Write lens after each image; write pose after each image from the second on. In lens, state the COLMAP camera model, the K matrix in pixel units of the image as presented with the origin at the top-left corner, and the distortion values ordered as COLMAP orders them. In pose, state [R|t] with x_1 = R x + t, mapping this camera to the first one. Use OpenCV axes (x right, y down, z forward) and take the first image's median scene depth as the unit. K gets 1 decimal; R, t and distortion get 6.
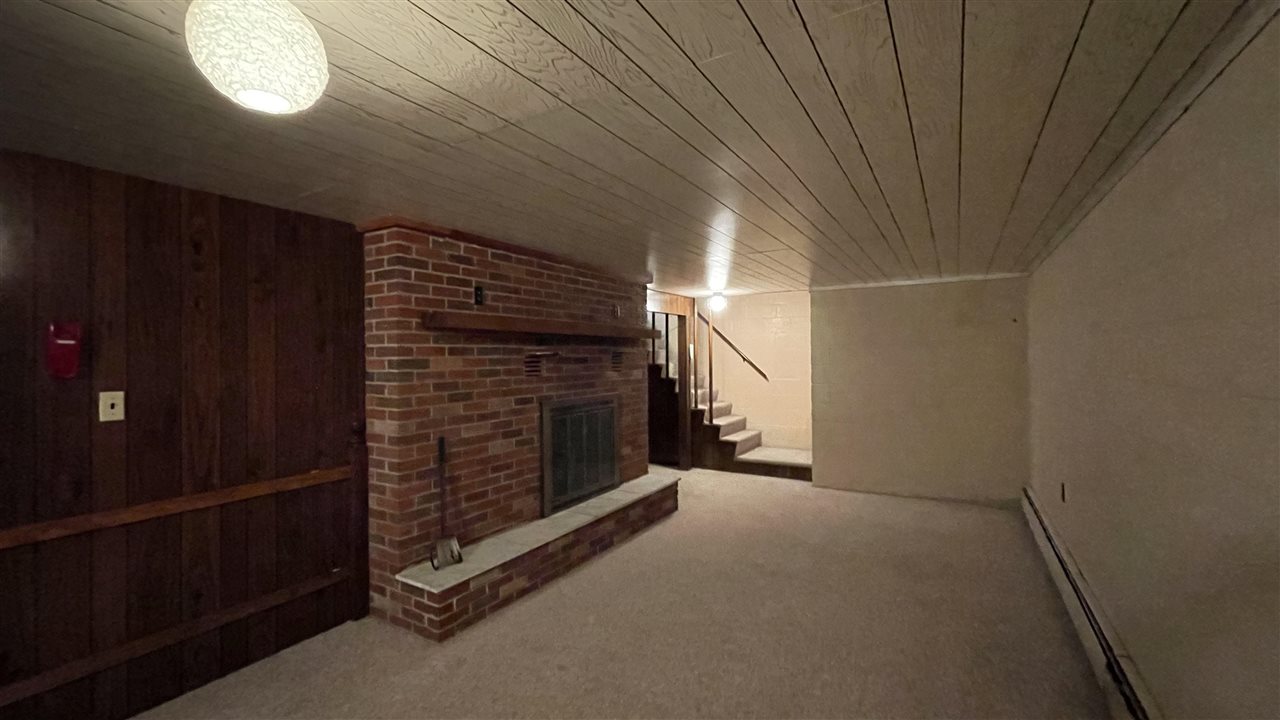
lens RADIAL K [[520.8, 0, 641.7], [0, 520.8, 357.4], [0, 0, 1]] dist [-0.006614, 0.003175]
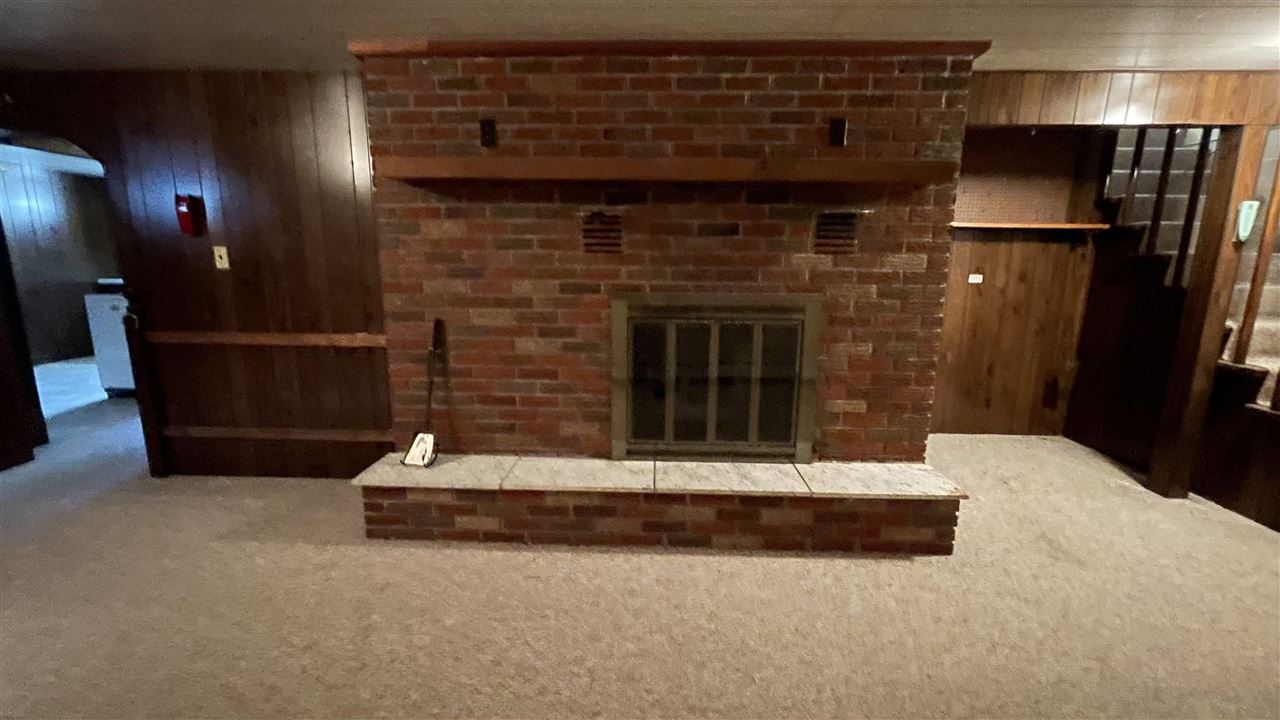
lens RADIAL K [[520.8, 0, 641.0], [0, 520.8, 355.6], [0, 0, 1]] dist [-0.006614, 0.003175]
pose [[0.485463, 0.184030, -0.854669, 0.433986], [-0.015559, 0.979258, 0.202019, 0.032283], [0.874119, -0.084775, 0.478257, 0.769786]]
